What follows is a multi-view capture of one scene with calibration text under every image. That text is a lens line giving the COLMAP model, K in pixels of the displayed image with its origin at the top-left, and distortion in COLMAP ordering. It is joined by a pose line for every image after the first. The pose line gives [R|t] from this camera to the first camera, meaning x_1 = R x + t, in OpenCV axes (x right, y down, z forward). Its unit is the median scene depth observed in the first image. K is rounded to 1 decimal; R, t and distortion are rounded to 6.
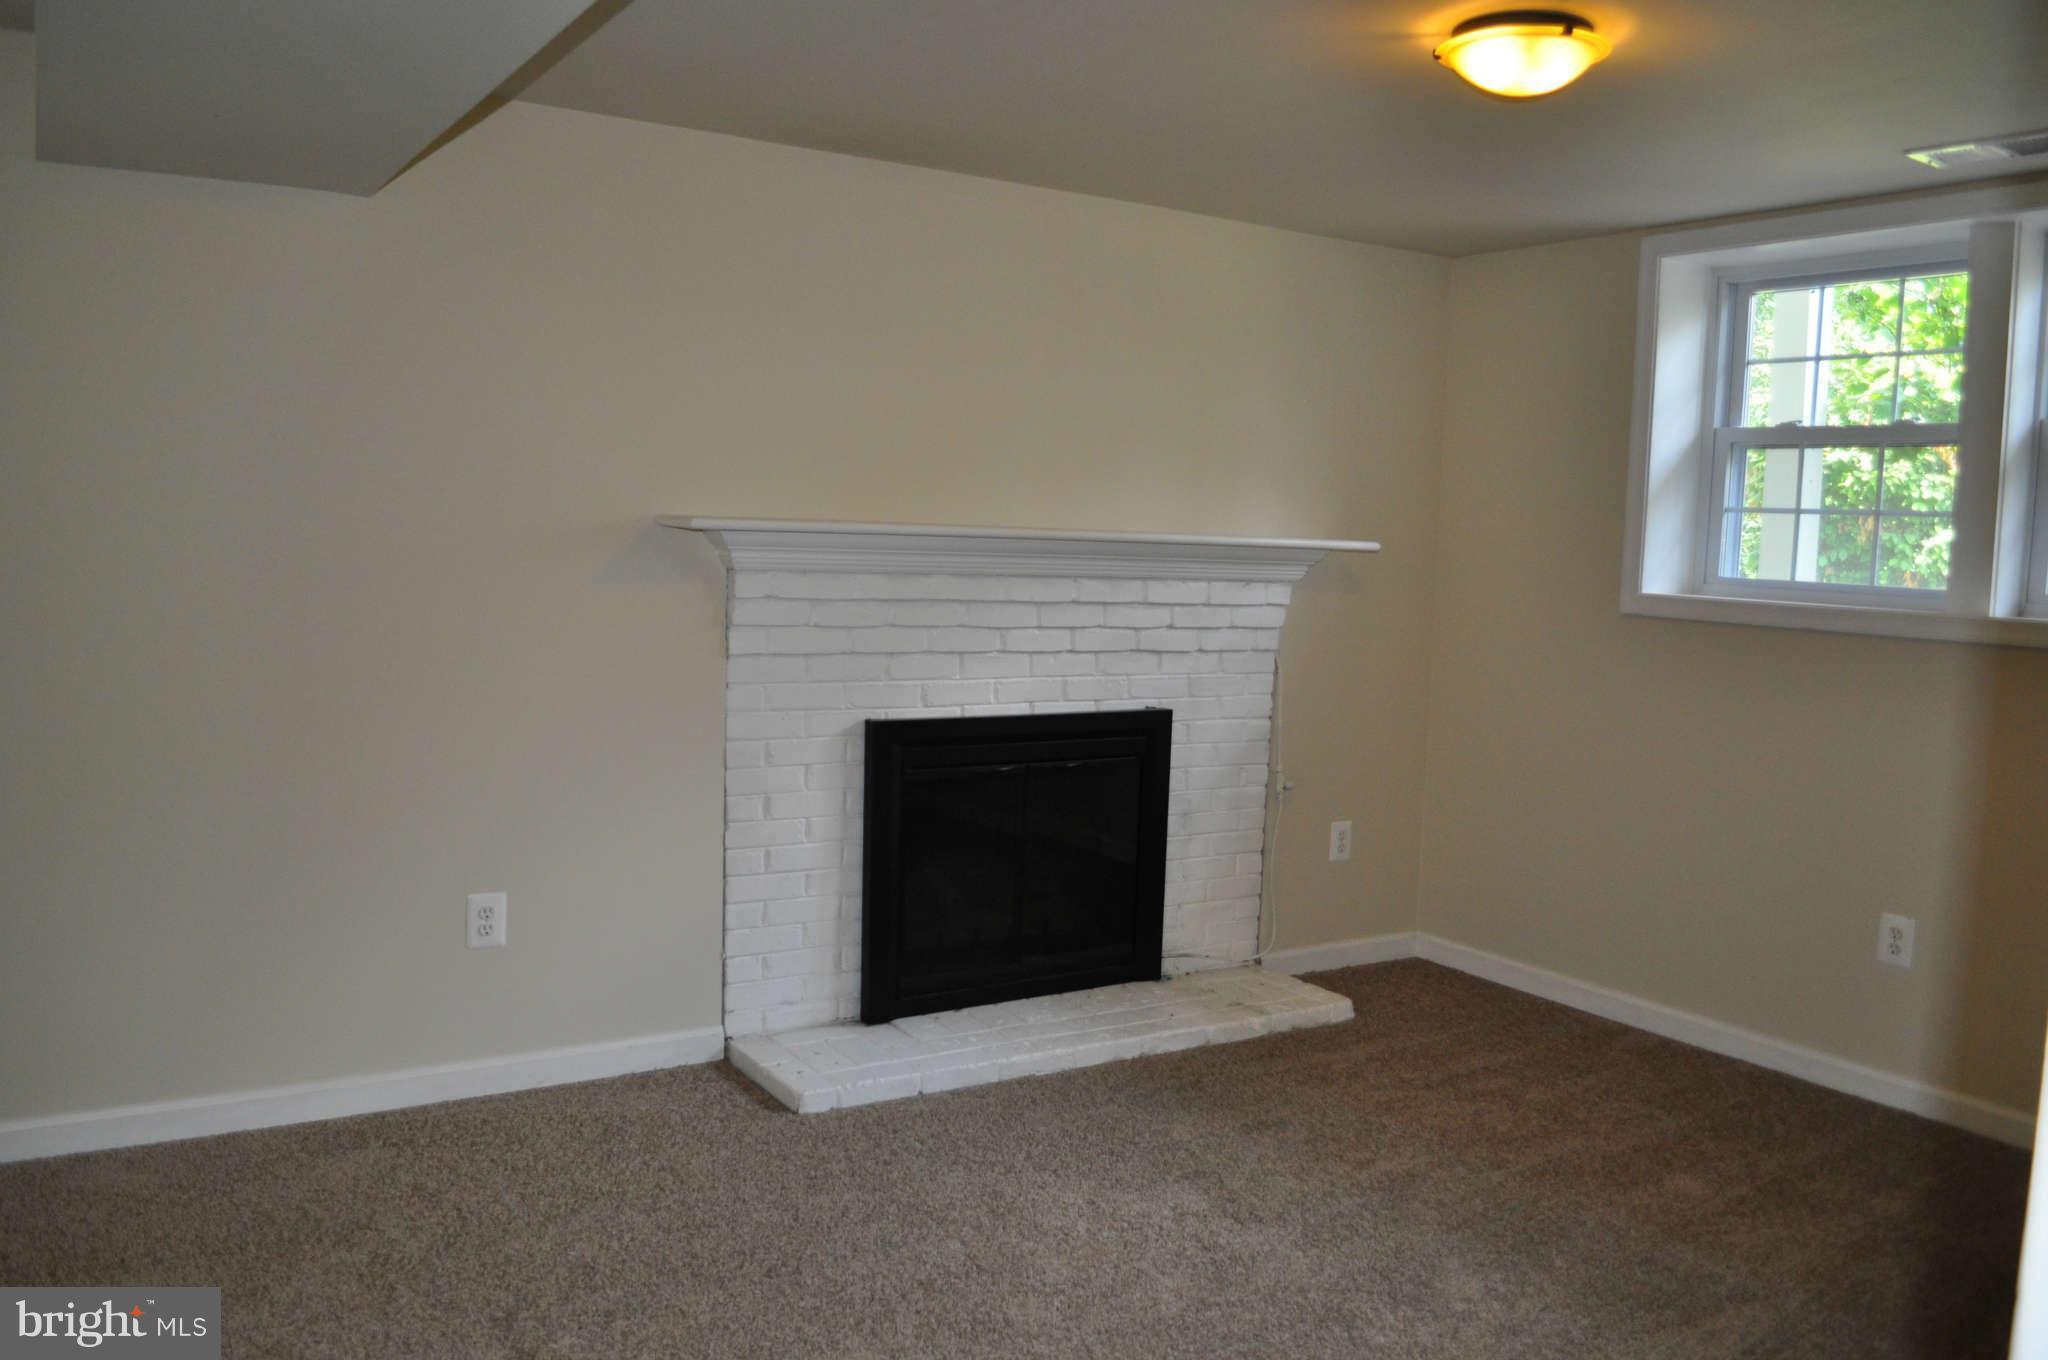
lens RADIAL K [[1723.3, 0, 1032.1], [0, 1723.3, 676.0], [0, 0, 1]] dist [-0.070325, 0.006246]
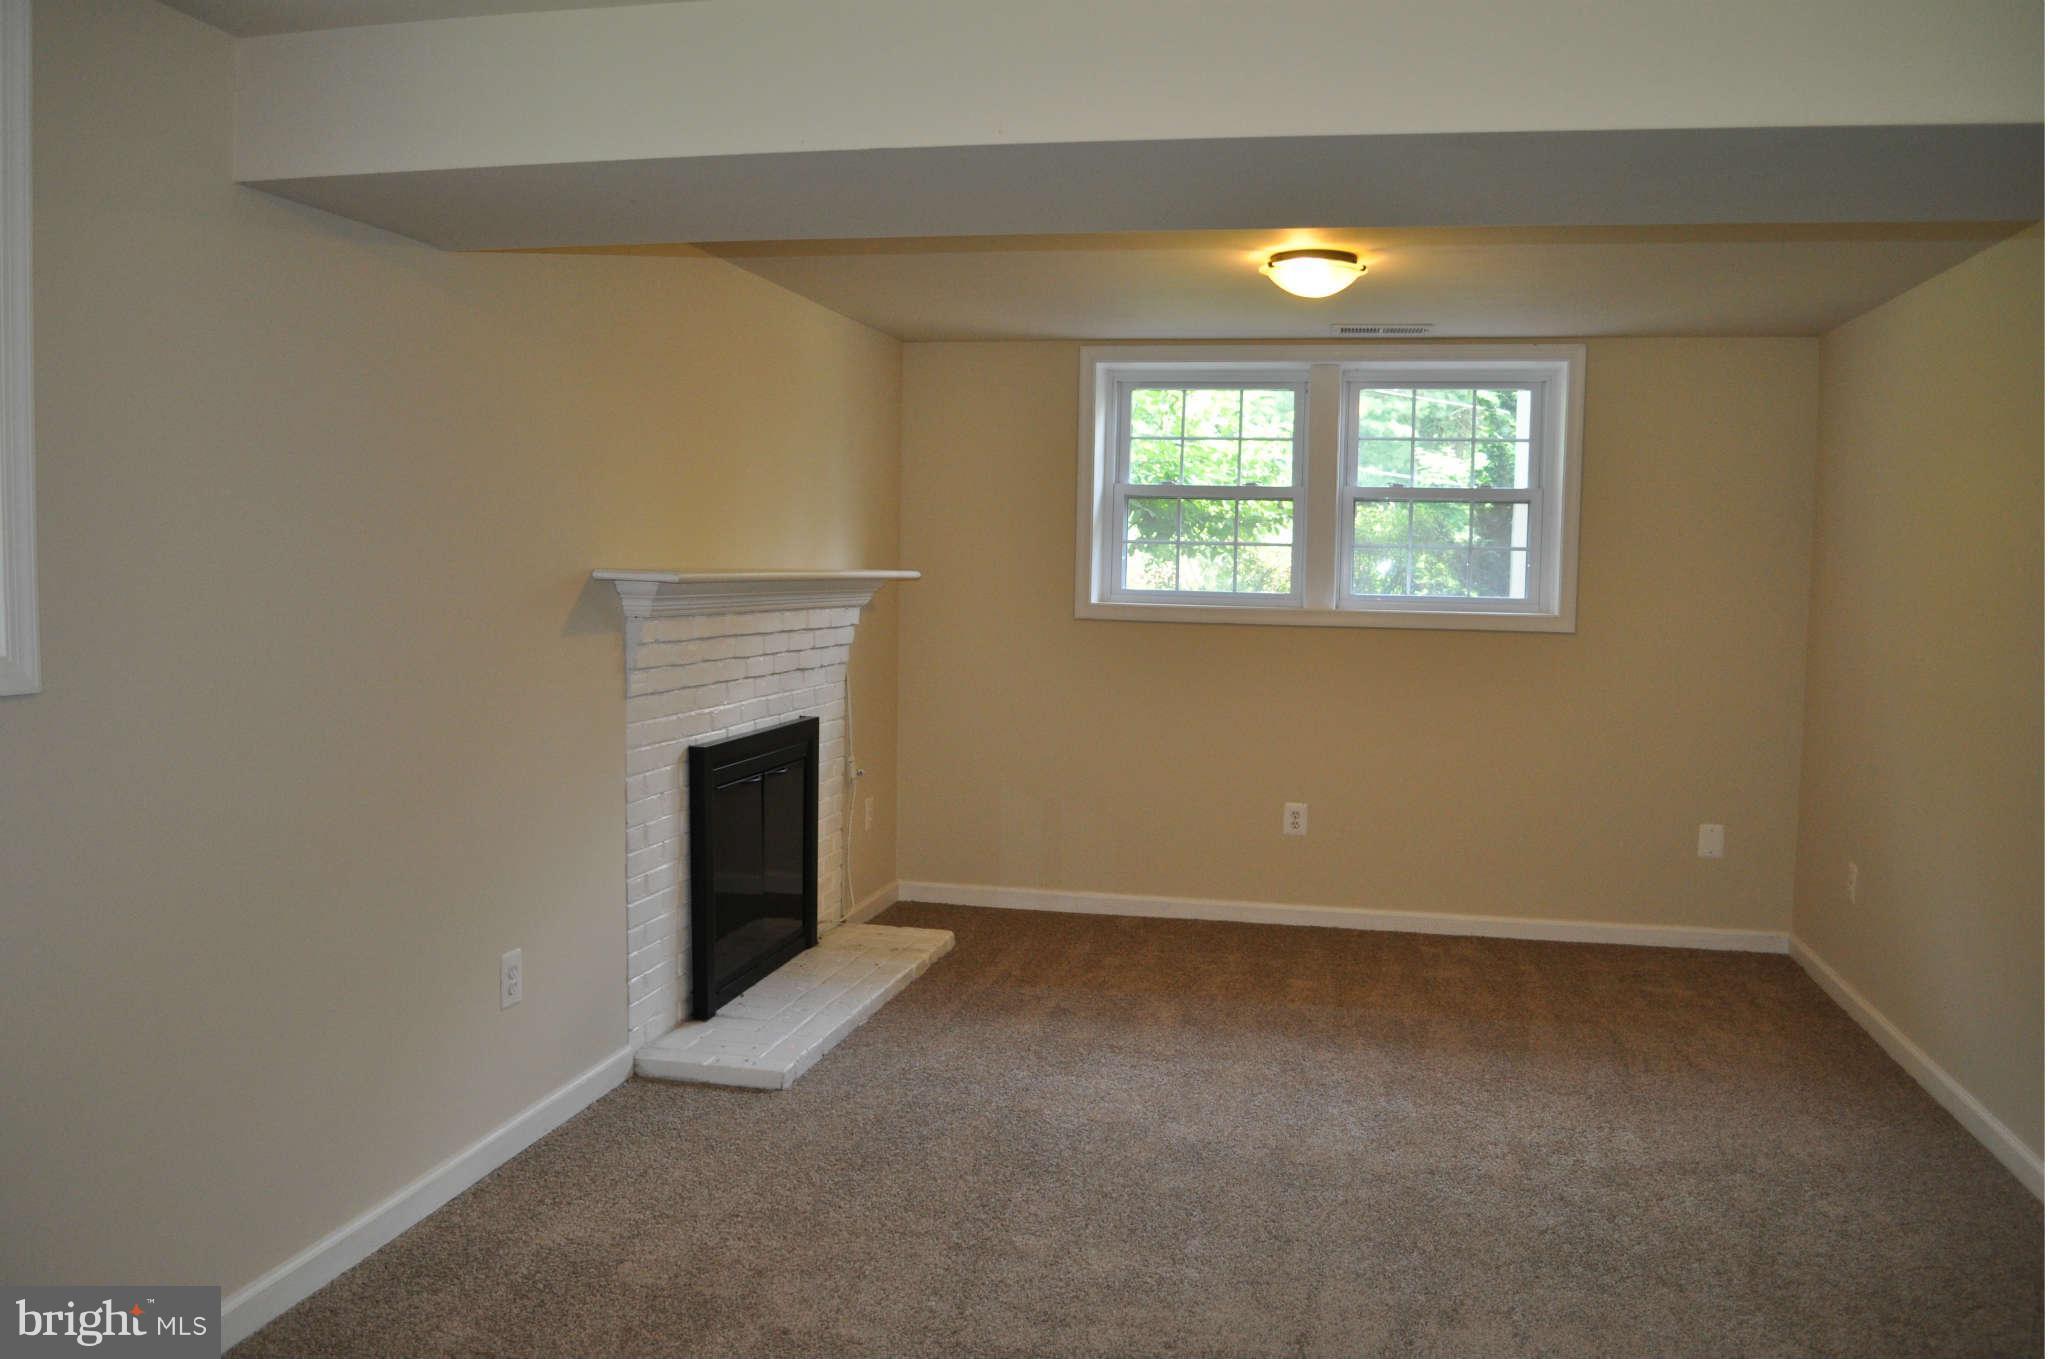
lens RADIAL K [[1723.3, 0, 1023.1], [0, 1723.3, 684.1], [0, 0, 1]] dist [-0.070325, 0.006246]
pose [[0.681495, -0.074097, 0.728062, -0.740368], [0.069569, 0.996915, 0.036339, -0.039361], [-0.728509, 0.025886, 0.684547, 0.084030]]
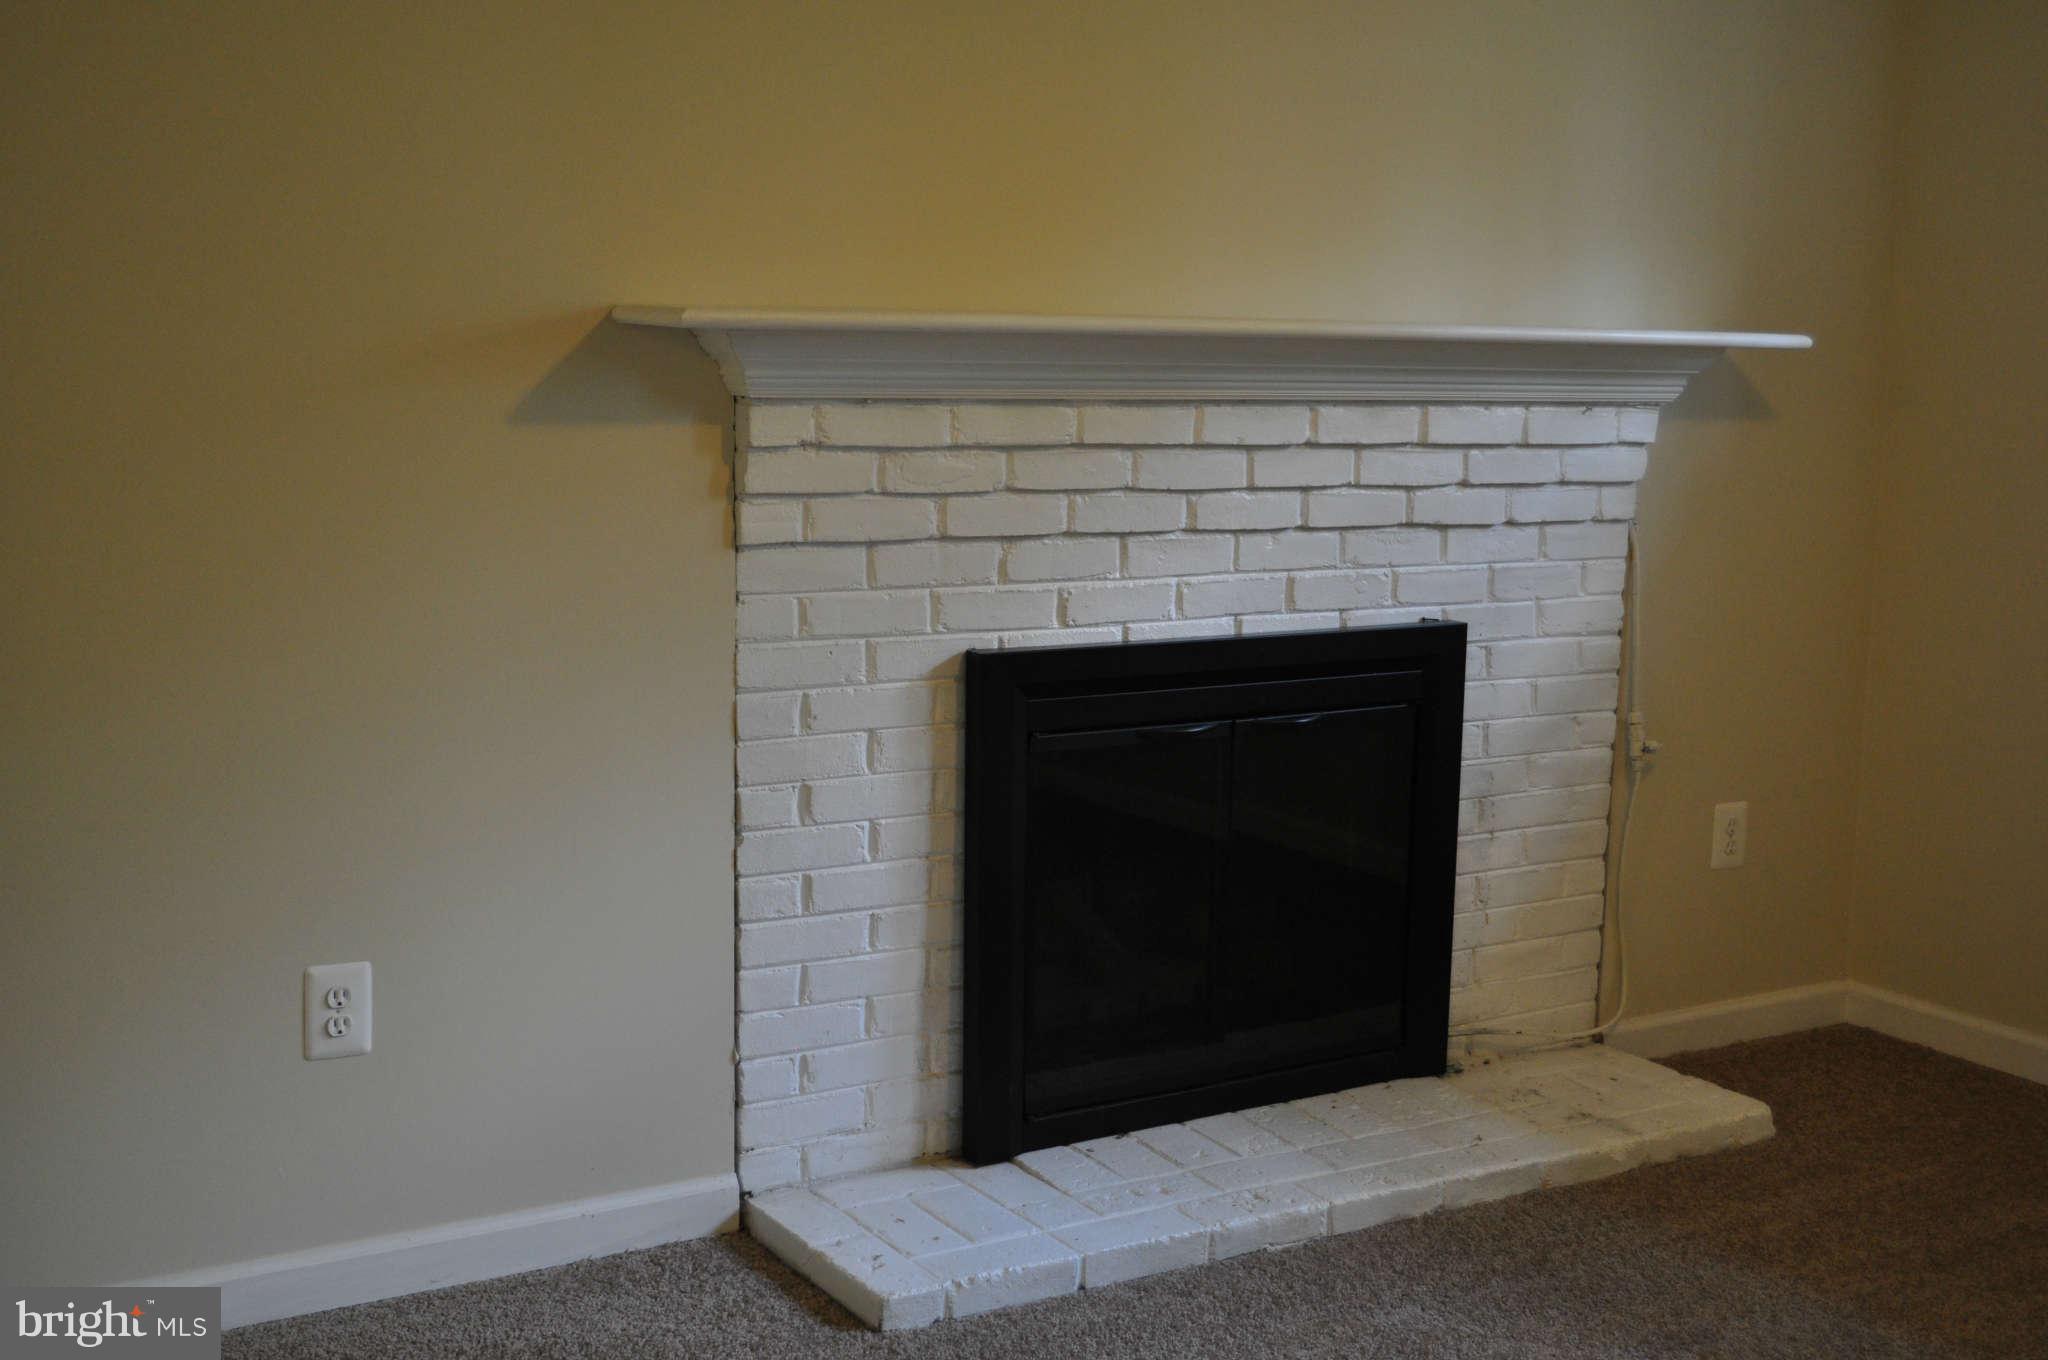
lens RADIAL K [[2553.0, 0, 1017.3], [0, 2553.0, 676.9], [0, 0, 1]] dist [-0.033285, 0.000000]
pose [[0.999877, -0.012192, -0.009815, -0.070118], [0.012707, 0.998447, 0.054237, -0.012567], [0.009139, -0.054355, 0.998480, 0.128404]]
